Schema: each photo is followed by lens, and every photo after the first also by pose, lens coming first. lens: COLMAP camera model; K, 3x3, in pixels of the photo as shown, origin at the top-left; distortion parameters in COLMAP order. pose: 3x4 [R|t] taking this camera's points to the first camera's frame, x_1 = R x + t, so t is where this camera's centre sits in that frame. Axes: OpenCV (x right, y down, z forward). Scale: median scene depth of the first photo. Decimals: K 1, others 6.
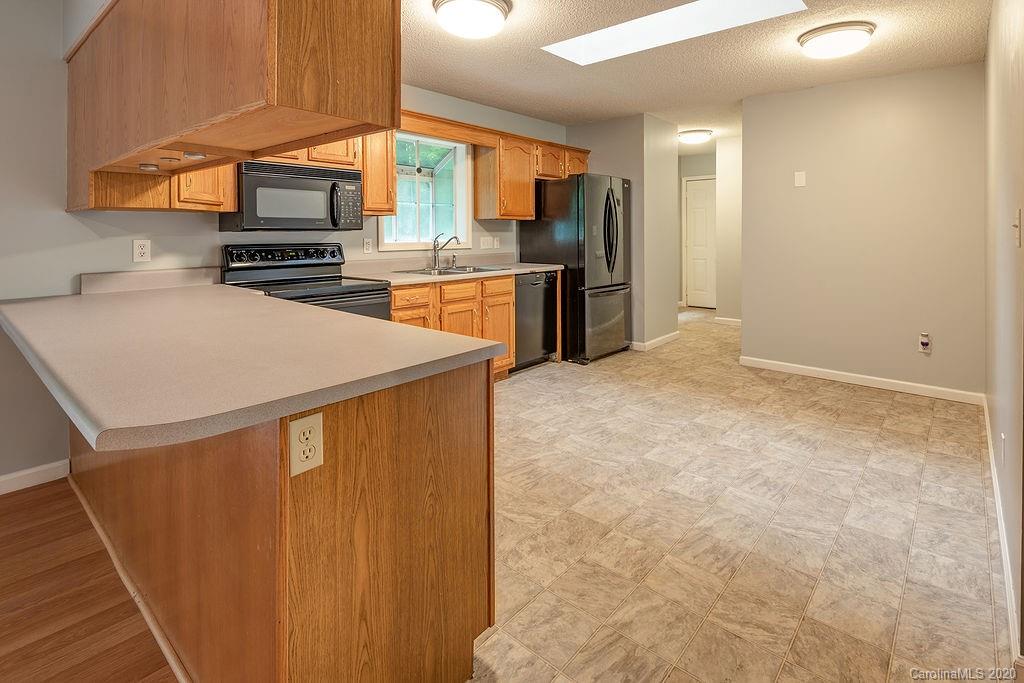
lens RADIAL K [[494.1, 0, 513.4], [0, 494.1, 238.8], [0, 0, 1]] dist [0.037929, -0.018803]
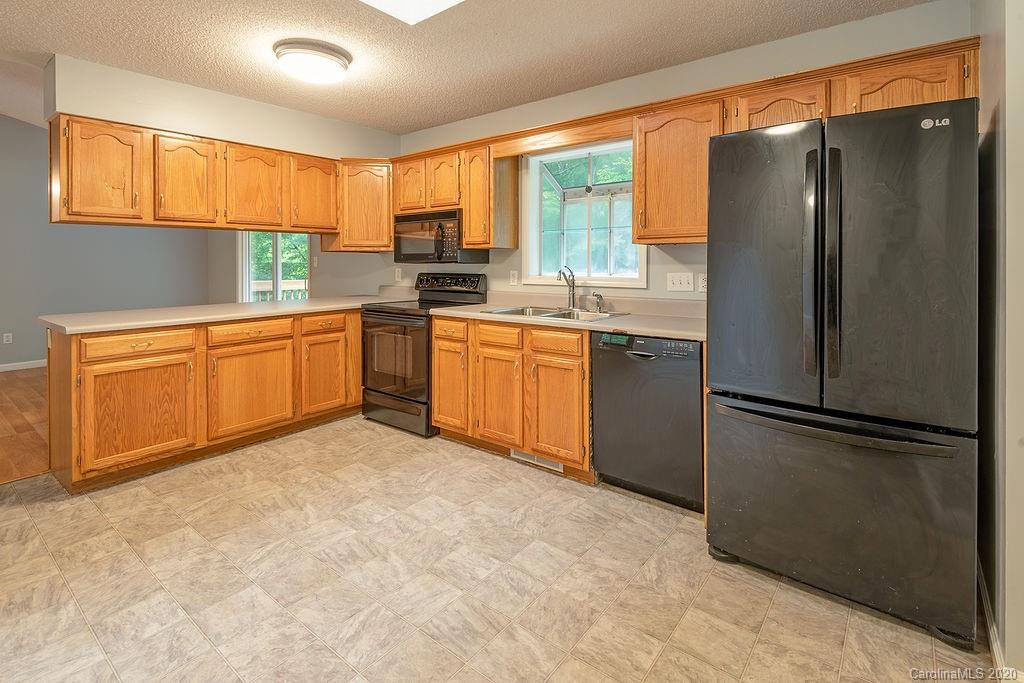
lens RADIAL K [[487.8, 0, 513.6], [0, 487.8, 258.4], [0, 0, 1]] dist [0.019639, -0.009154]
pose [[0.064930, -0.003603, -0.997883, 0.747552], [-0.011547, 0.999924, -0.004362, -0.021880], [0.997823, 0.011806, 0.064883, 0.997902]]
